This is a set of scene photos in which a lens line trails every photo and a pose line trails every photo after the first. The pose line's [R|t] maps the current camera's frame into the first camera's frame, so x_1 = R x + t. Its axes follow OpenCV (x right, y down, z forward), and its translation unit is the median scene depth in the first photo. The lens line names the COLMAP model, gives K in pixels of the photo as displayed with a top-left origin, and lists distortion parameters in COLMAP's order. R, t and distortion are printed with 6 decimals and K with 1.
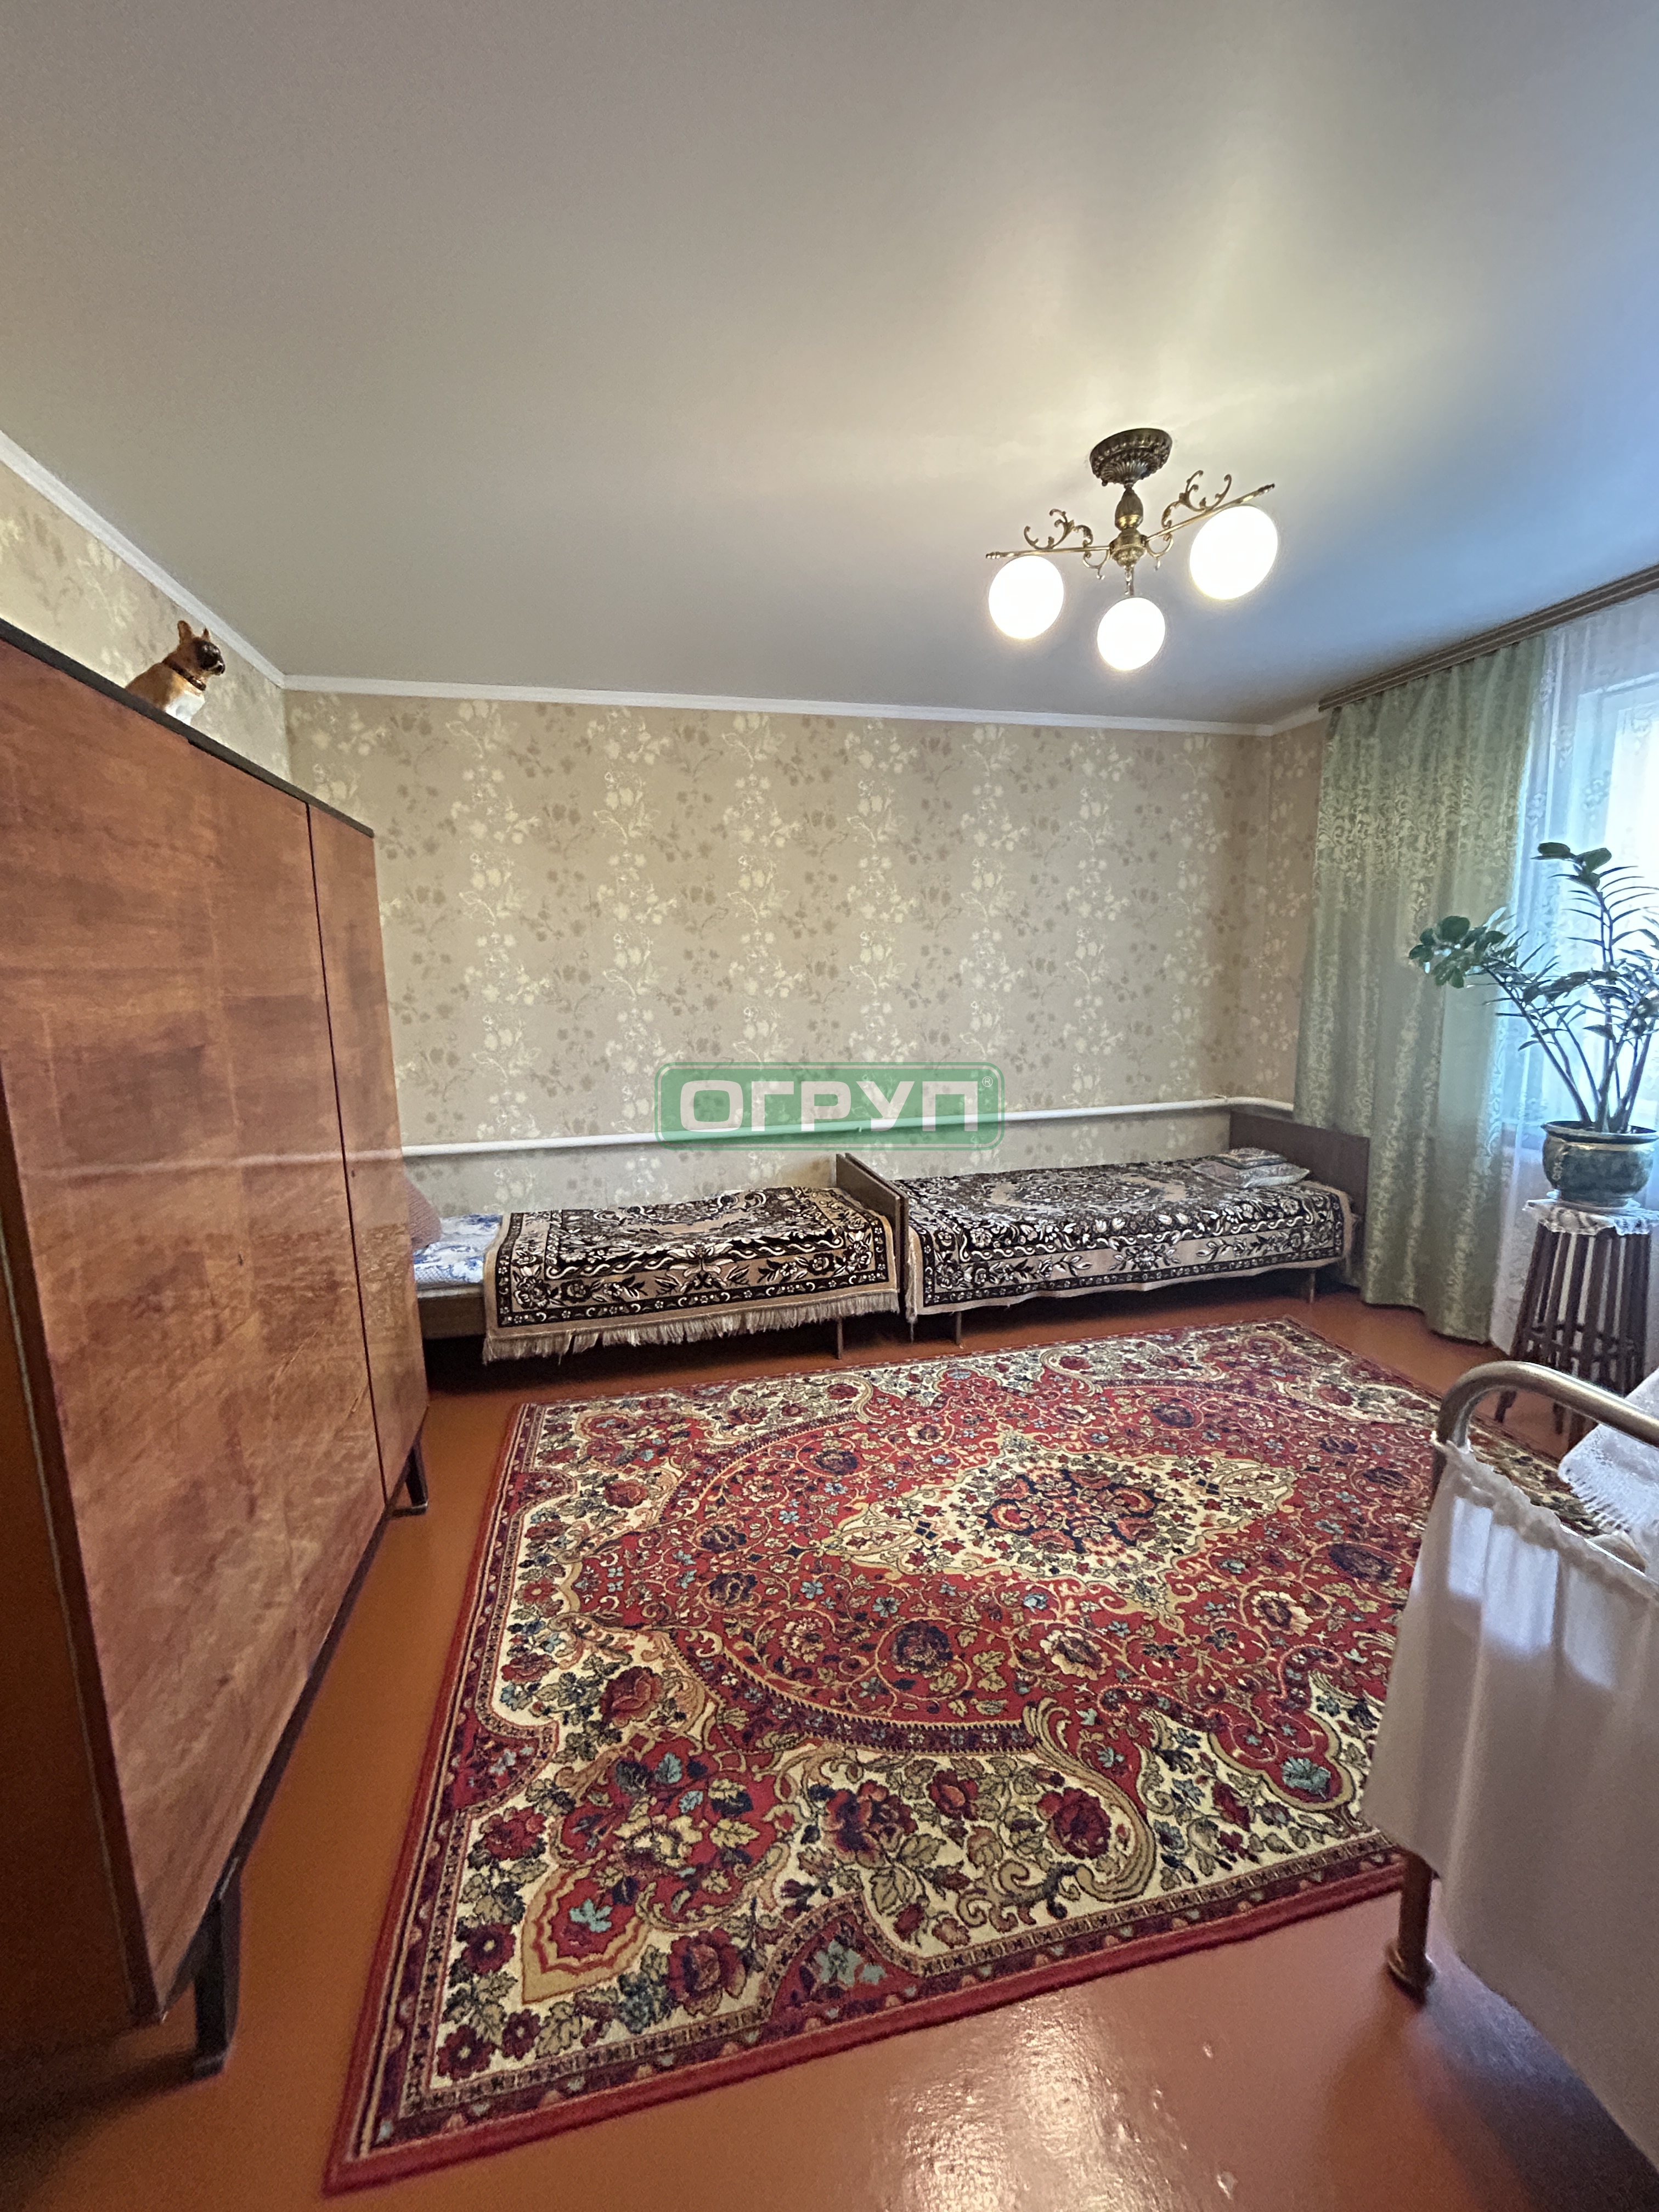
lens RADIAL K [[890.0, 0, 833.4], [0, 890.0, 1099.5], [0, 0, 1]] dist [0.003085, -0.000475]
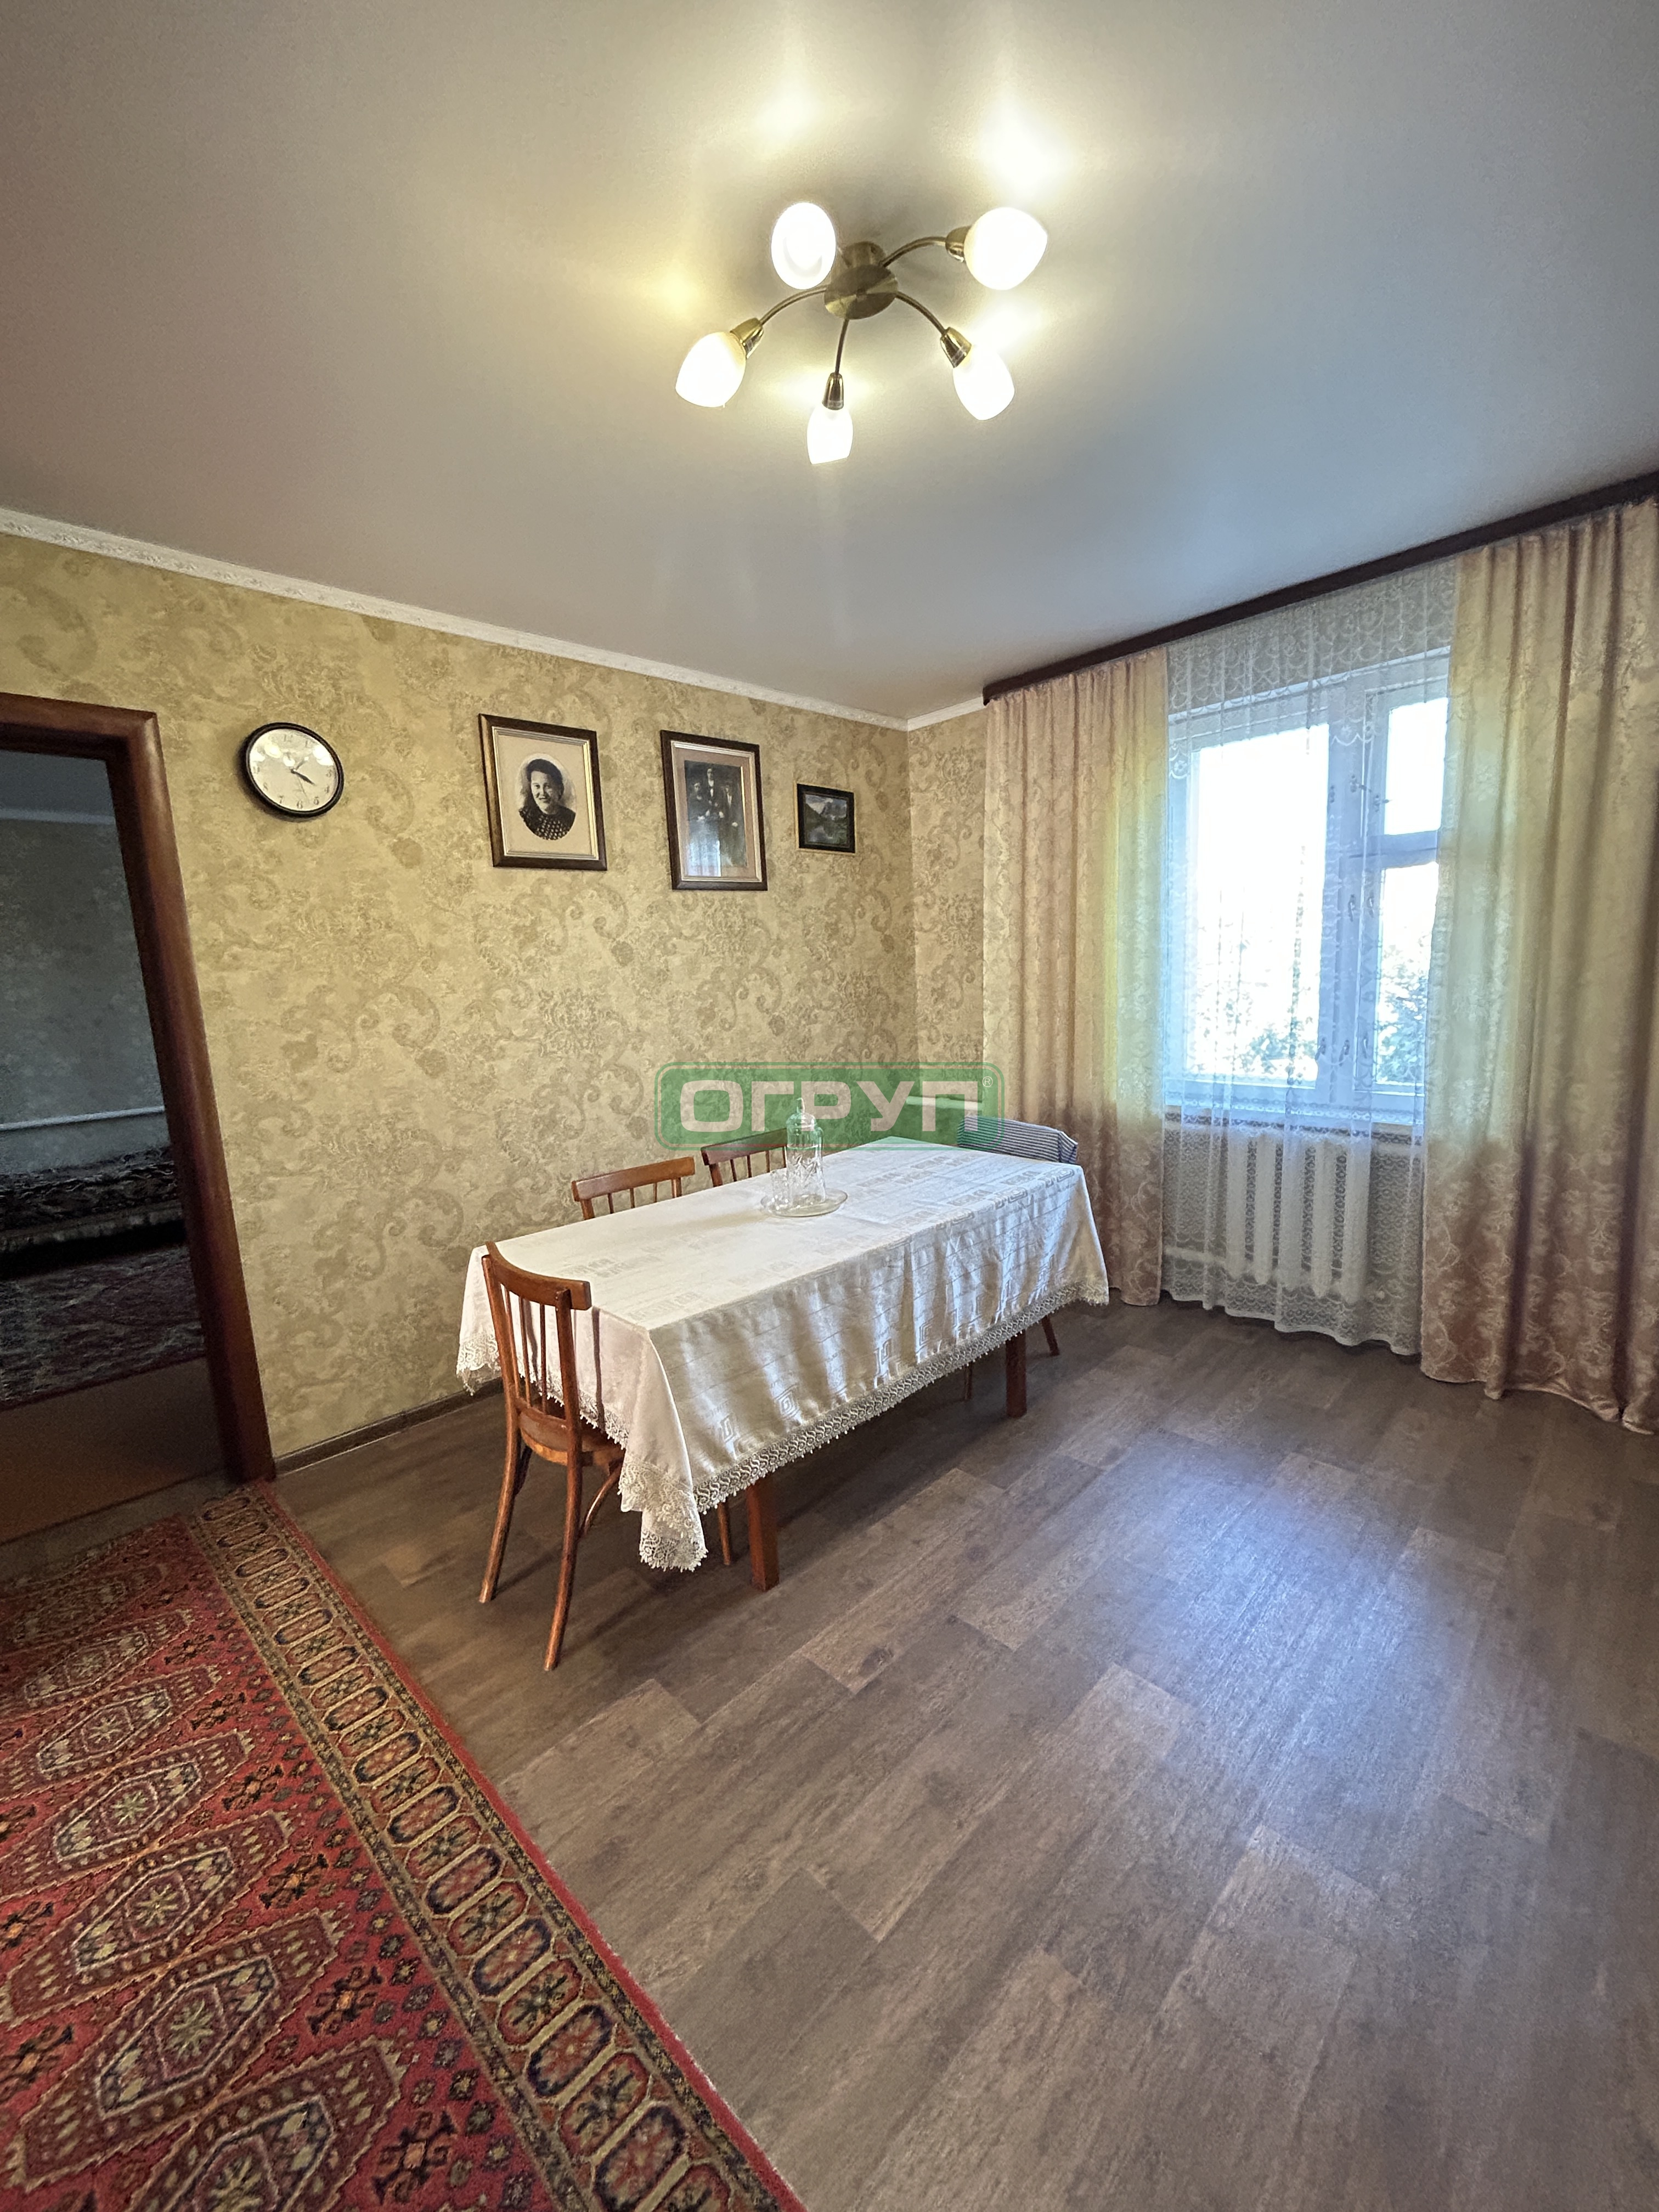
lens RADIAL K [[890.0, 0, 836.4], [0, 890.0, 1110.8], [0, 0, 1]] dist [0.003085, -0.000475]
pose [[0.856573, -0.102164, 0.505812, 0.227788], [0.104693, 0.994226, 0.023520, 0.198967], [-0.505294, 0.032809, 0.862323, -1.361553]]
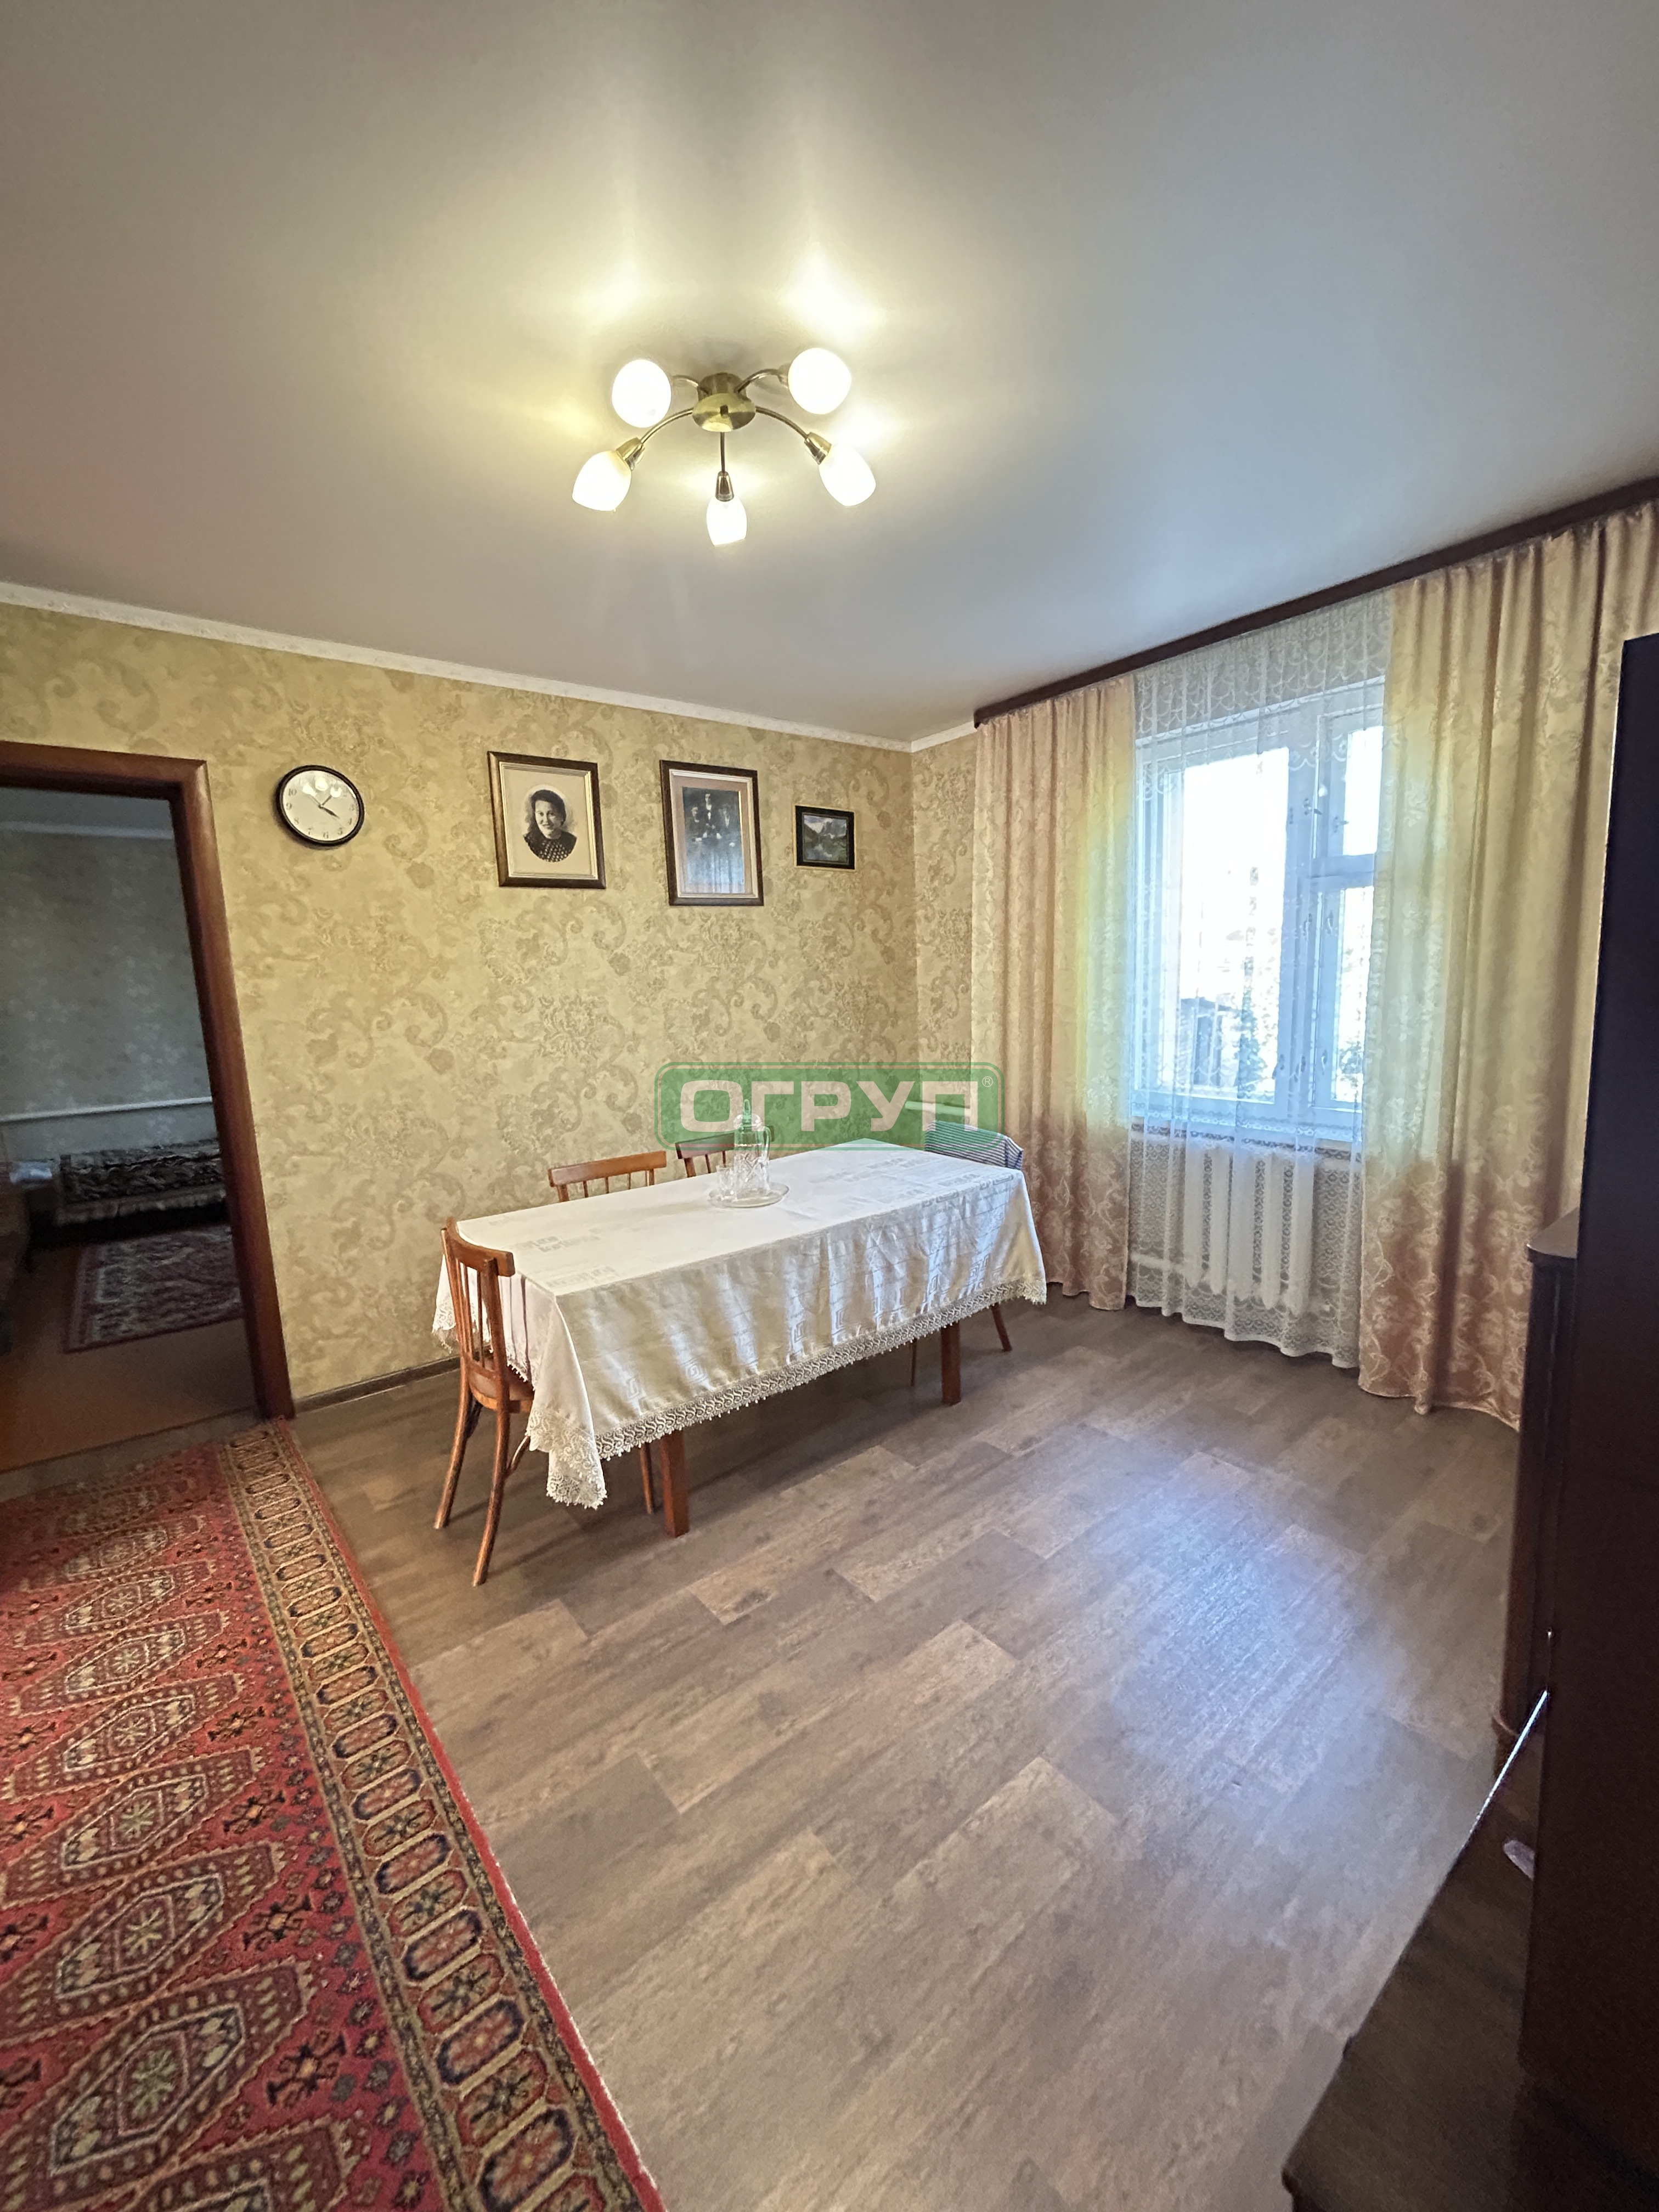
lens RADIAL K [[890.0, 0, 835.4], [0, 890.0, 1111.1], [0, 0, 1]] dist [0.003085, -0.000475]
pose [[0.905835, -0.077397, 0.416501, 0.348804], [0.079546, 0.996756, 0.012222, 0.214189], [-0.416096, 0.022060, 0.909053, -1.535022]]
